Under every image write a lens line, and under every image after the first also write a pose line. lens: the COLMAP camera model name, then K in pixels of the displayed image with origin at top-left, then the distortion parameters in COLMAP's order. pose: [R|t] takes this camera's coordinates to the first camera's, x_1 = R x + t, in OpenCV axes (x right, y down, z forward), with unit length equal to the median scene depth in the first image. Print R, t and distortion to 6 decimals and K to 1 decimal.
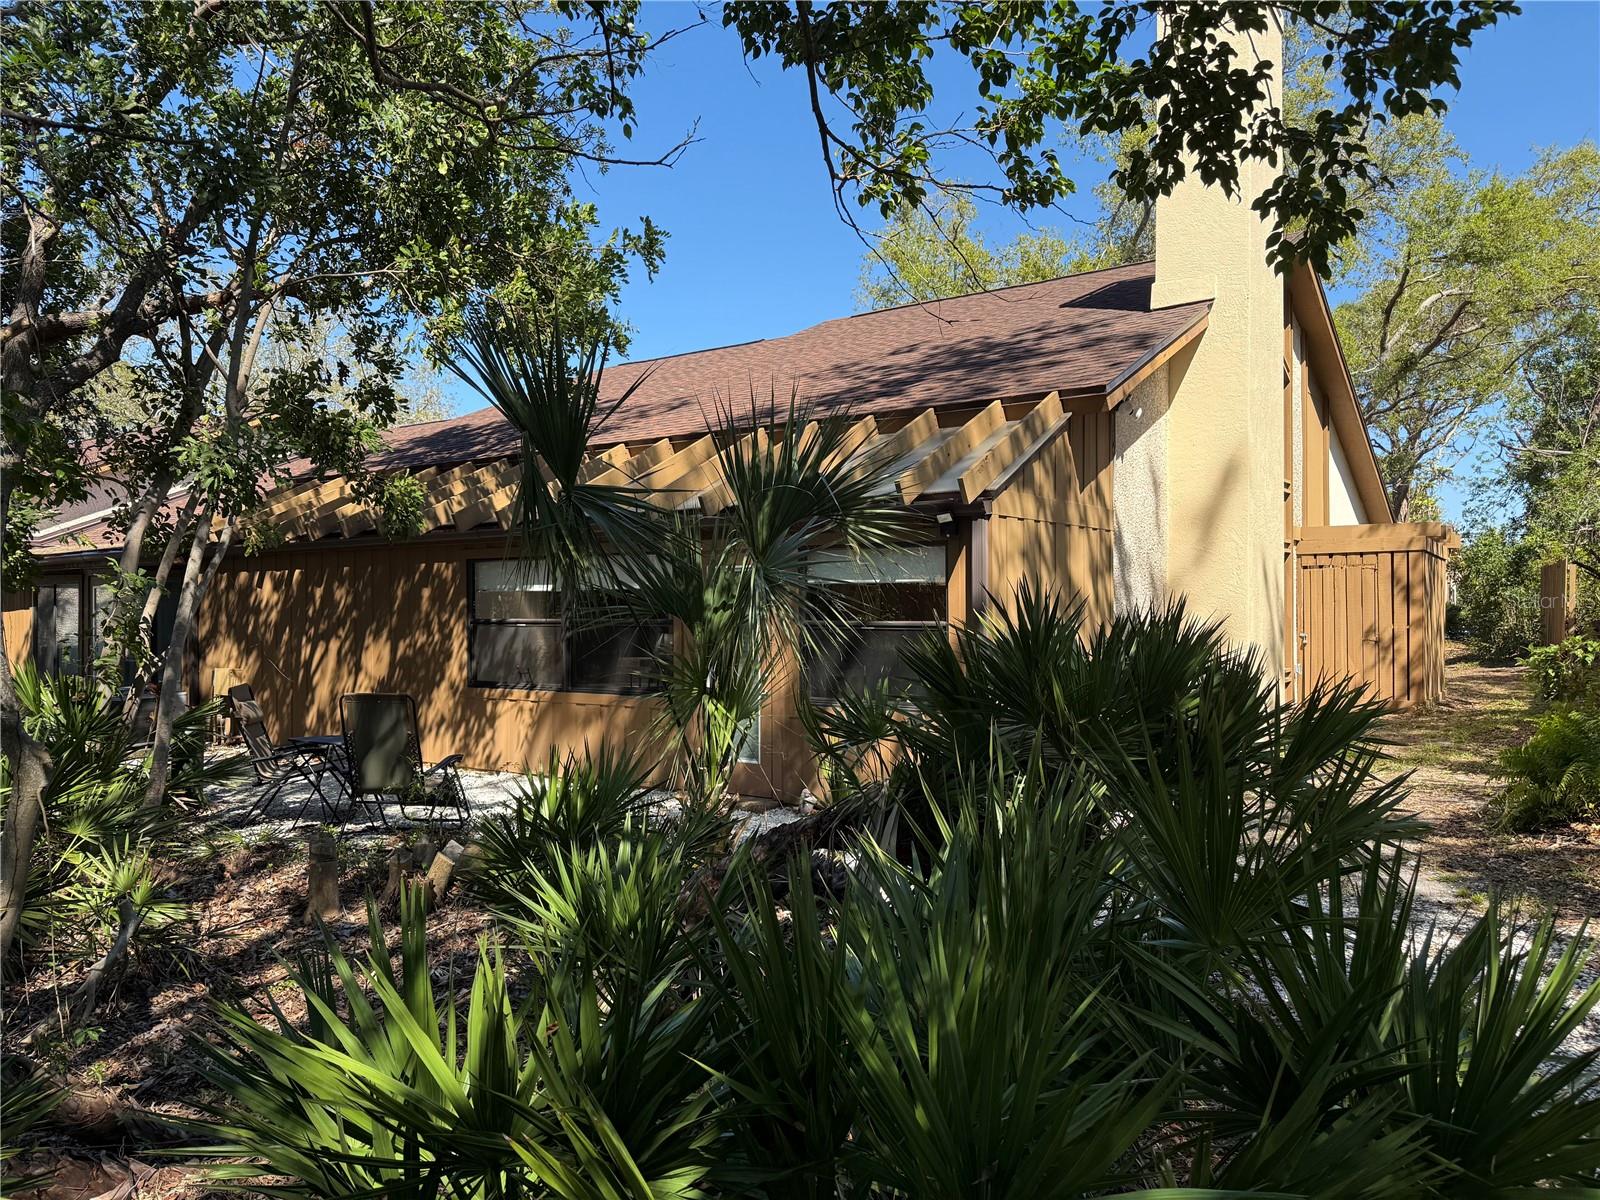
lens RADIAL K [[1125.3, 0, 823.8], [0, 1125.3, 610.6], [0, 0, 1]] dist [0.039657, -0.038242]
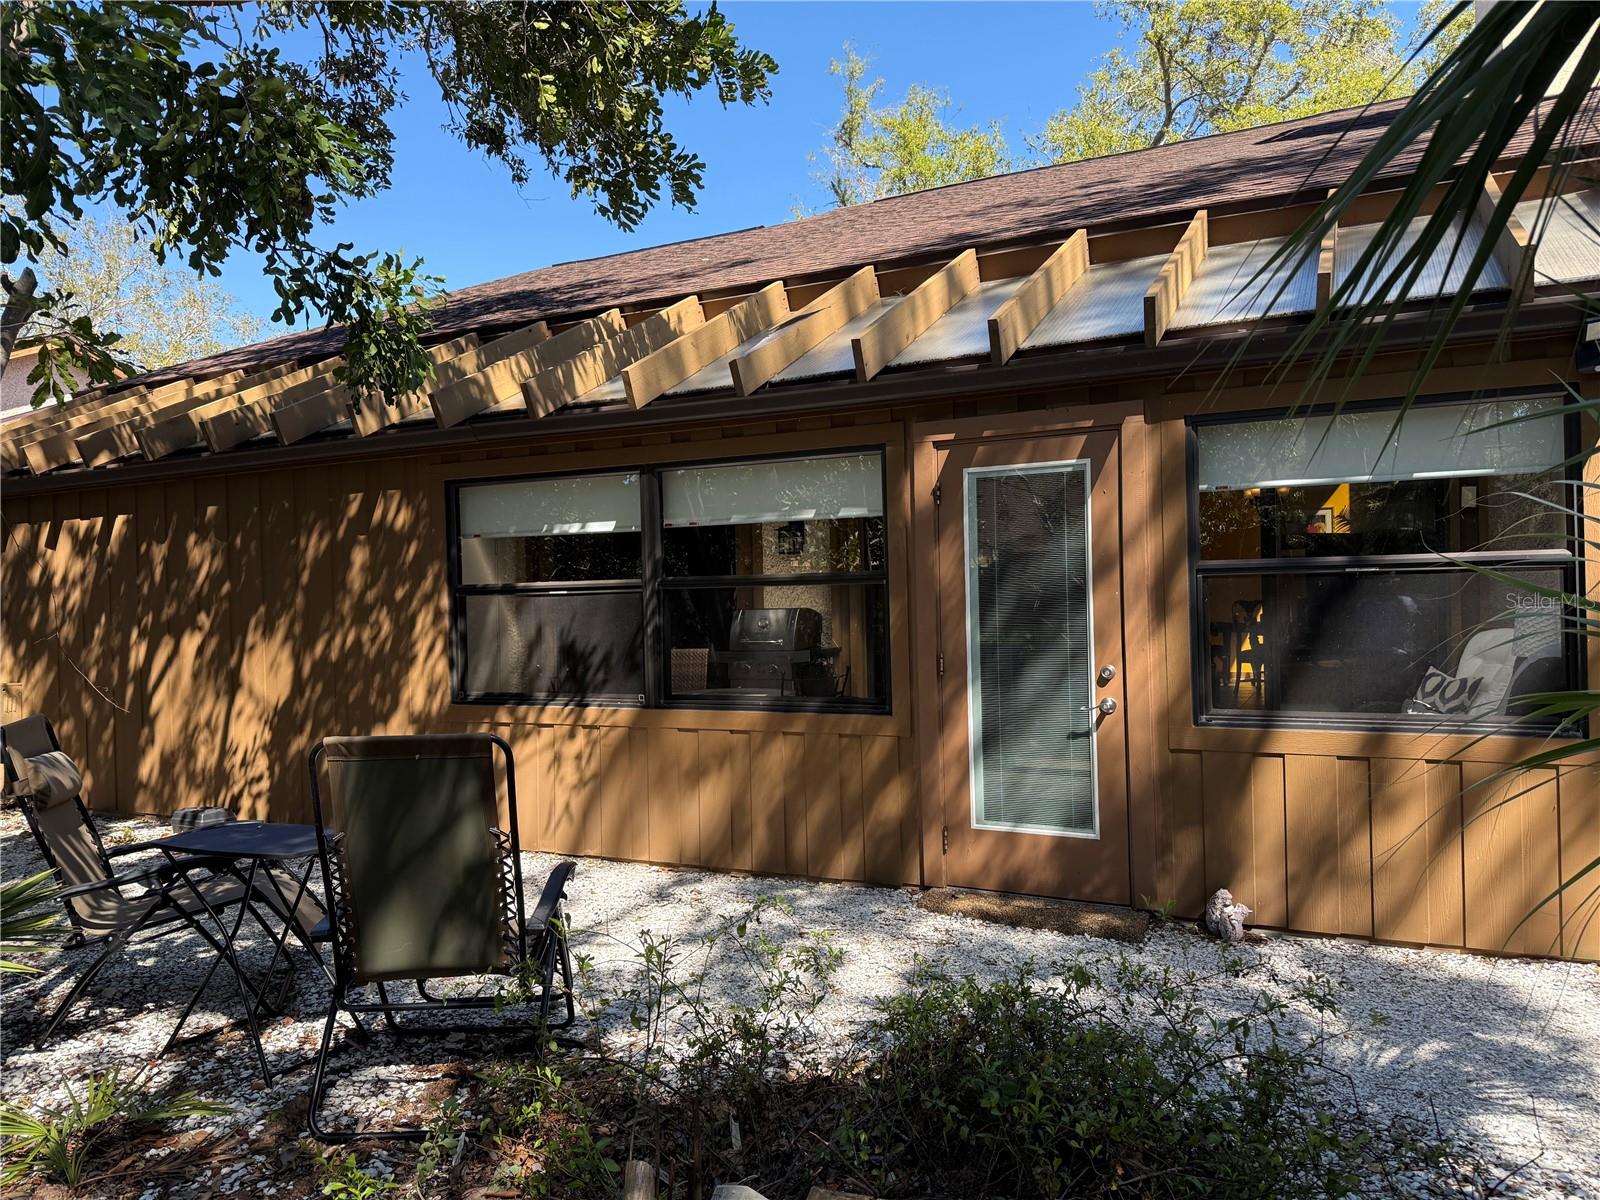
lens RADIAL K [[1125.3, 0, 802.8], [0, 1125.3, 613.0], [0, 0, 1]] dist [0.039657, -0.038242]
pose [[0.990905, -0.021270, 0.132874, -0.207296], [0.020856, 0.999772, 0.004507, 0.020830], [-0.132939, -0.001695, 0.991123, 0.396134]]
